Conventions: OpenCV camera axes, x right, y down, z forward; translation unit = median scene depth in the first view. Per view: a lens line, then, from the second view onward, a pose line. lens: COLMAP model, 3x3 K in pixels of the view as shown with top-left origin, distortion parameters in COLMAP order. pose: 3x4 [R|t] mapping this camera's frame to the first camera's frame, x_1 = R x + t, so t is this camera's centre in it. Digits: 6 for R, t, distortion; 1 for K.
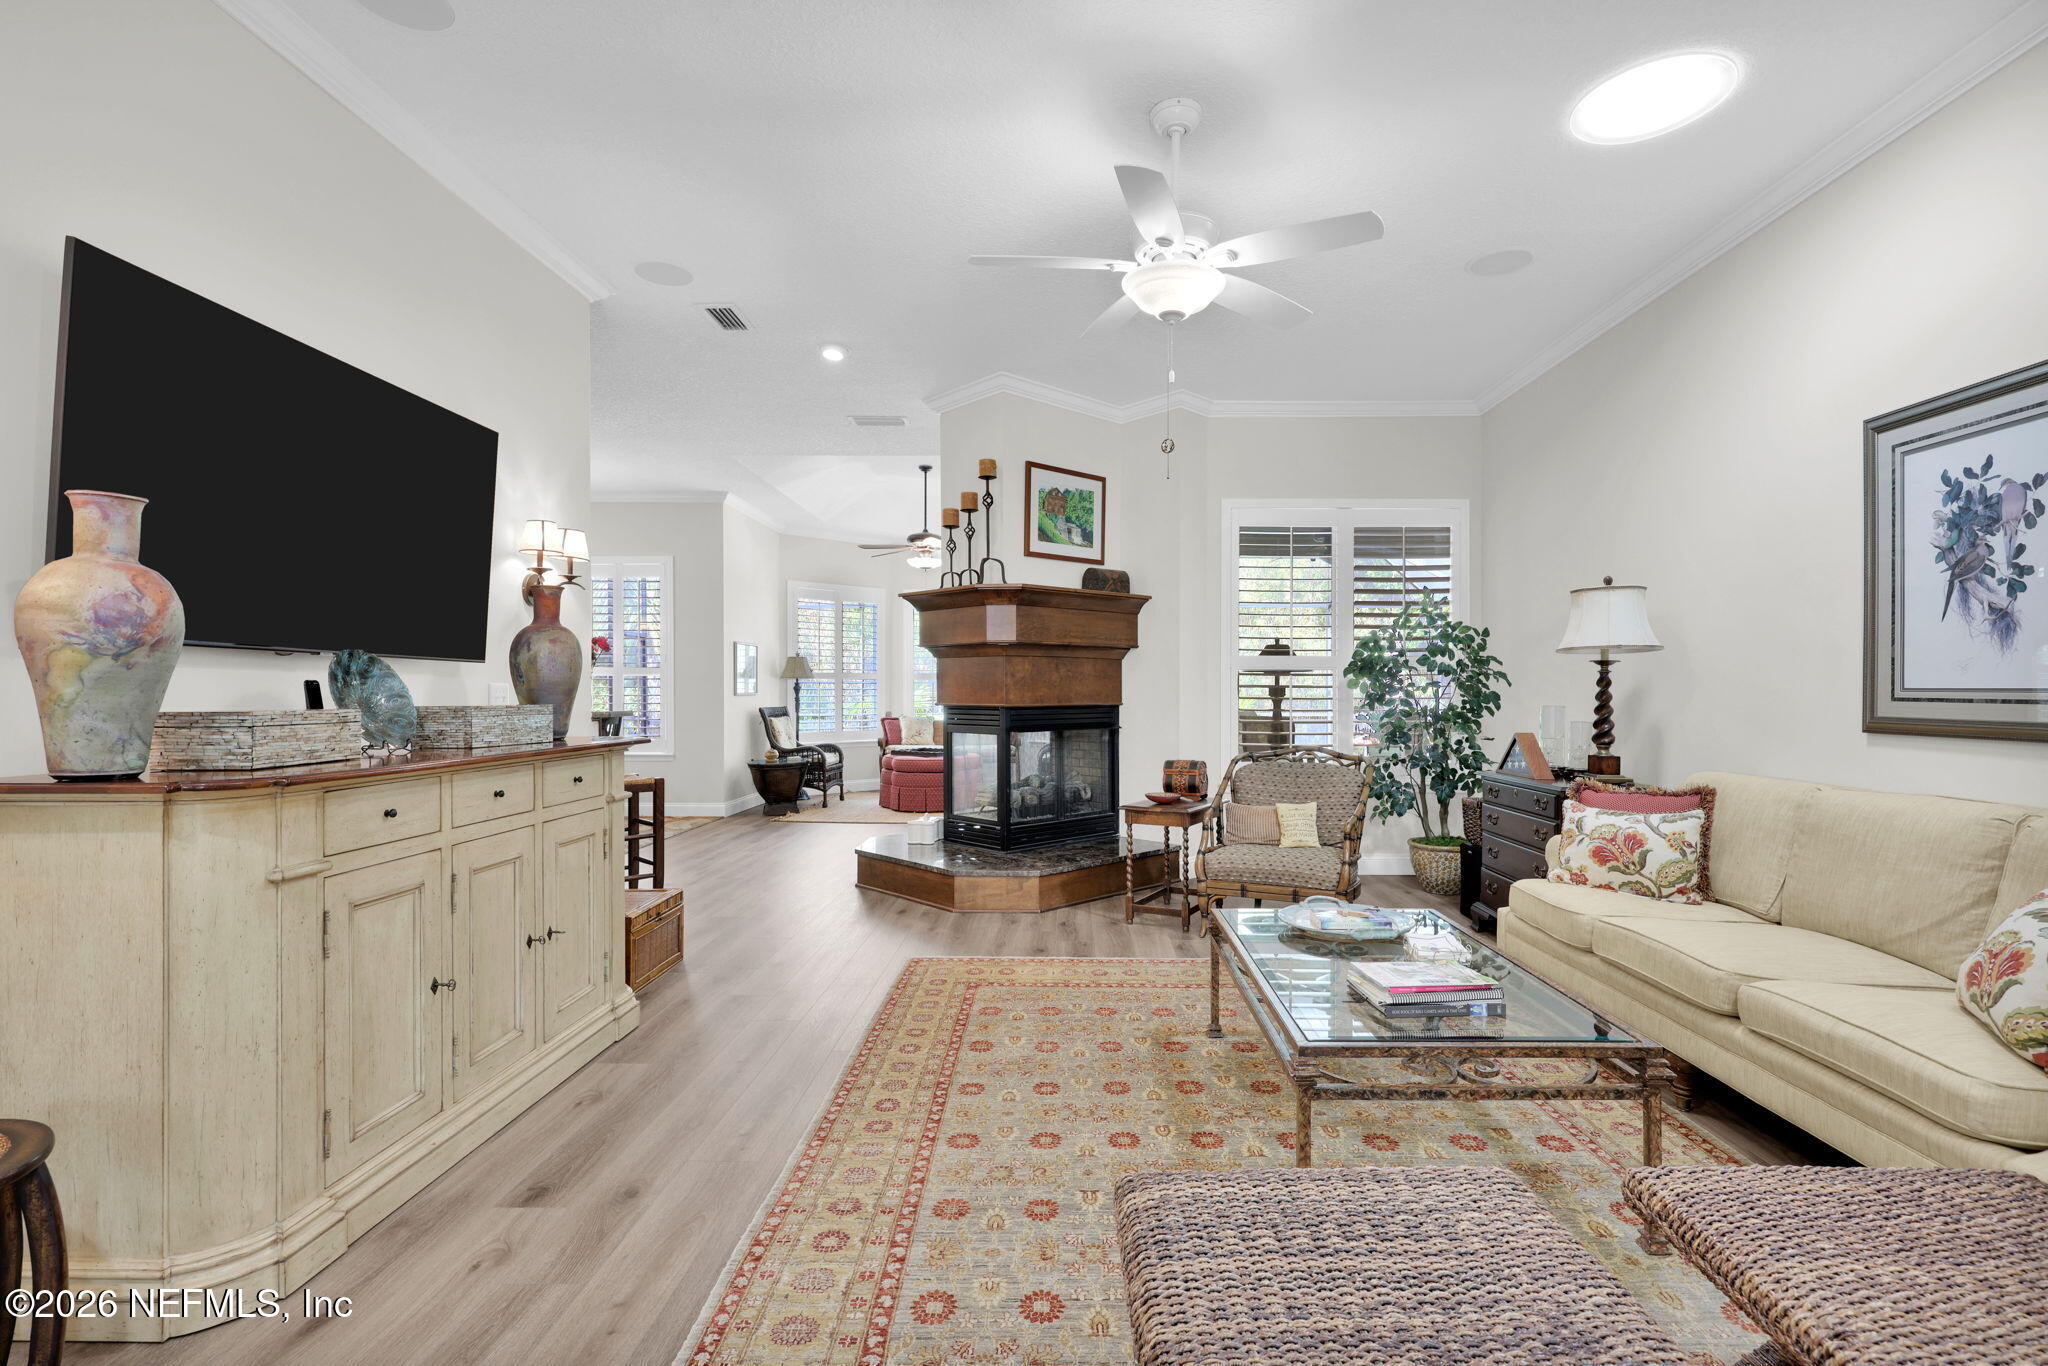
lens RADIAL K [[924.8, 0, 1031.3], [0, 924.8, 679.7], [0, 0, 1]] dist [0.000807, -0.000441]
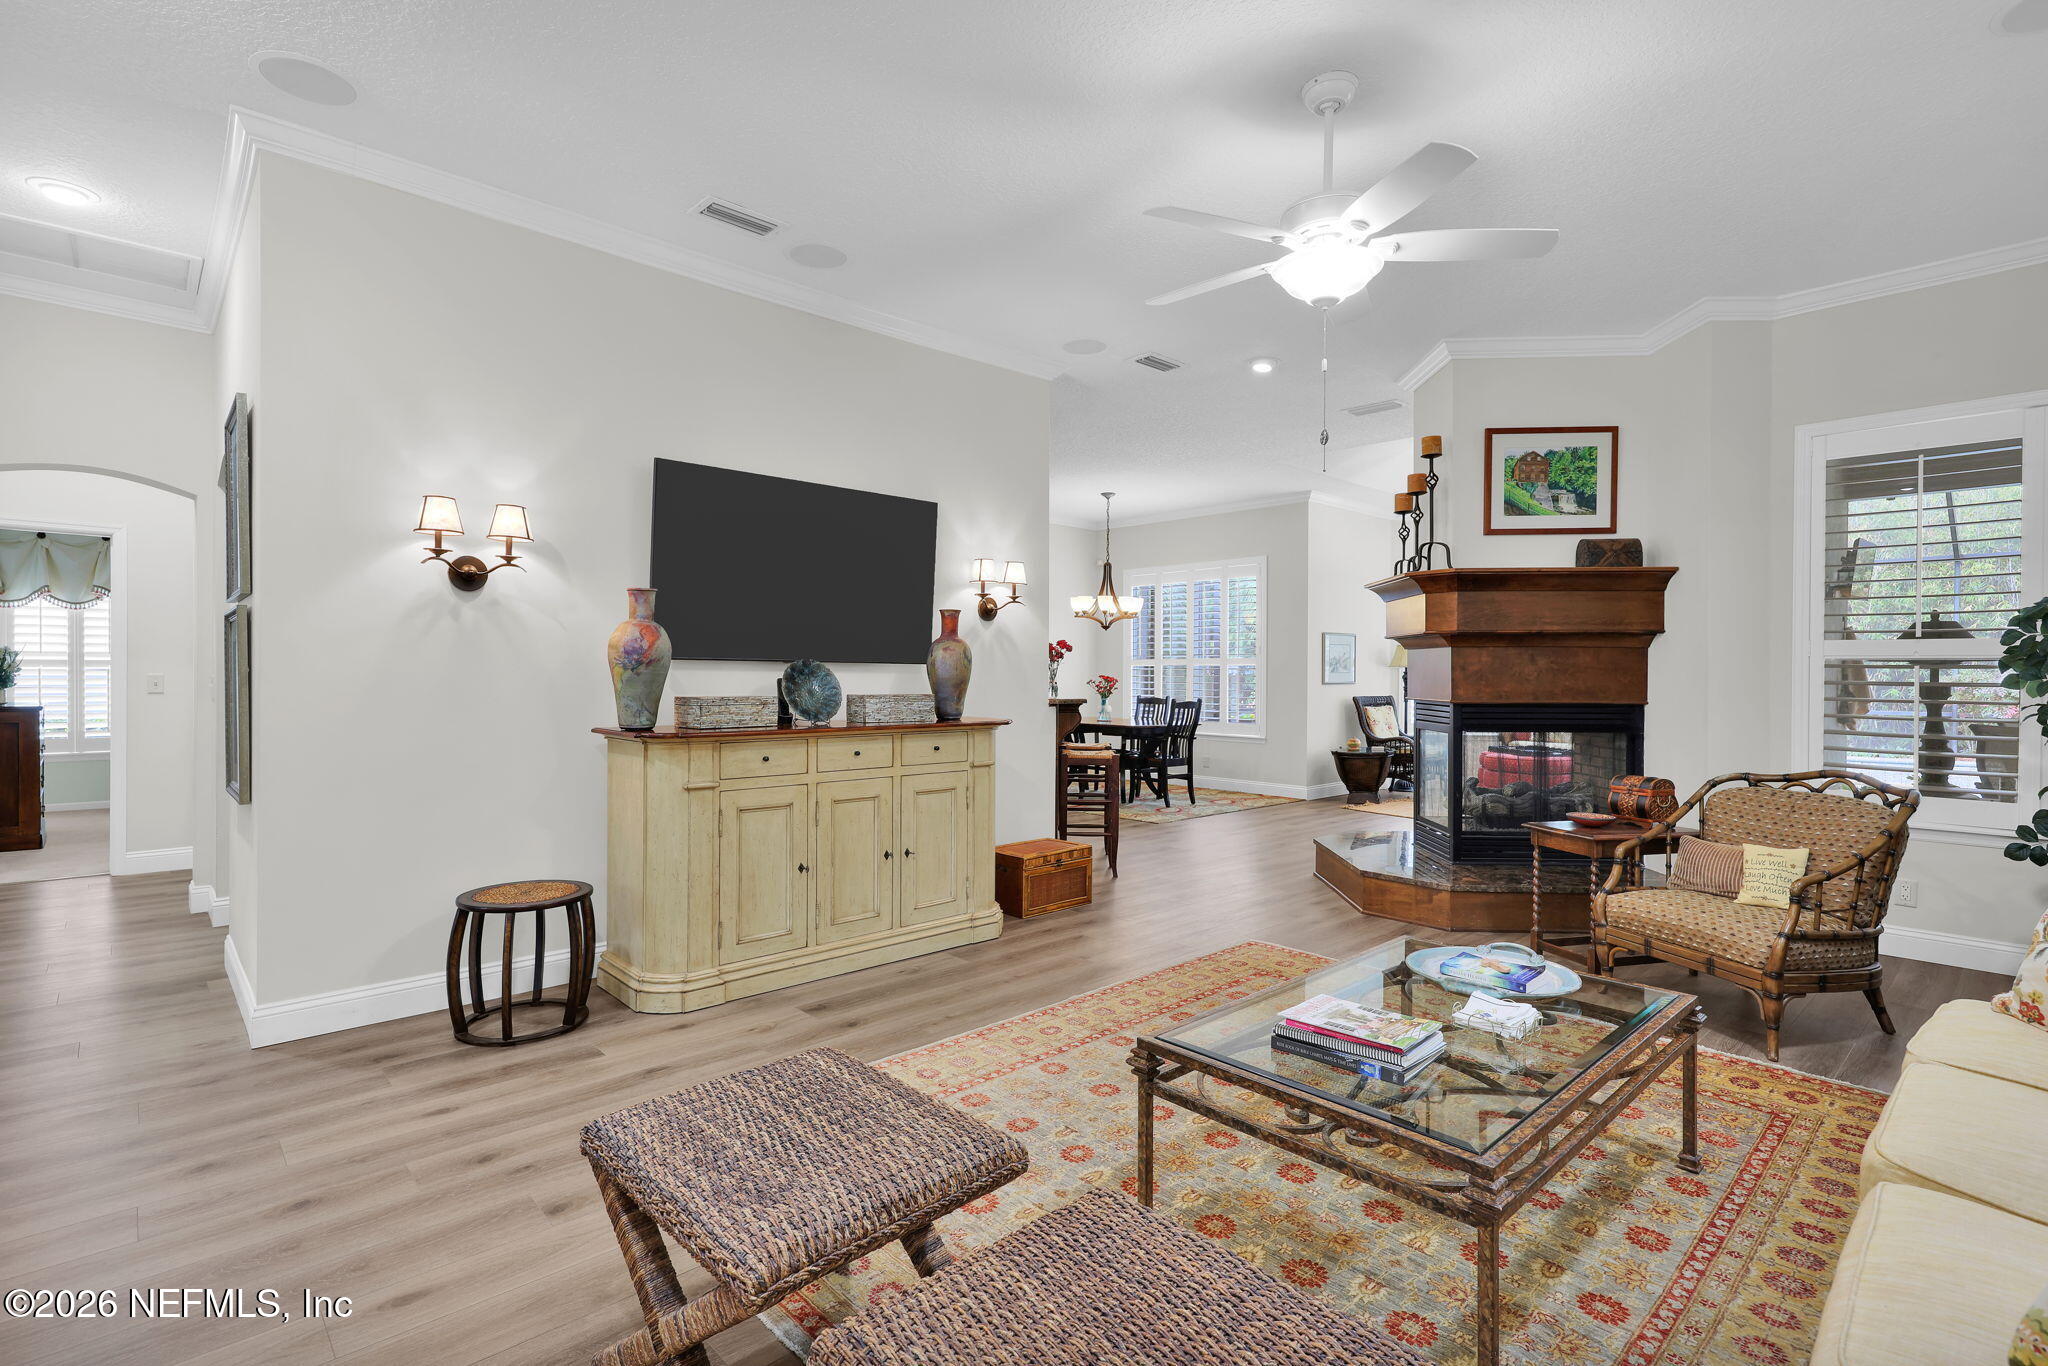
lens RADIAL K [[921.0, 0, 1021.7], [0, 921.0, 660.0], [0, 0, 1]] dist [0.001818, -0.000256]
pose [[0.703364, -0.006963, -0.710796, 0.320116], [0.003629, 0.999974, -0.006205, -0.009357], [0.710821, 0.001785, 0.703371, 0.056514]]
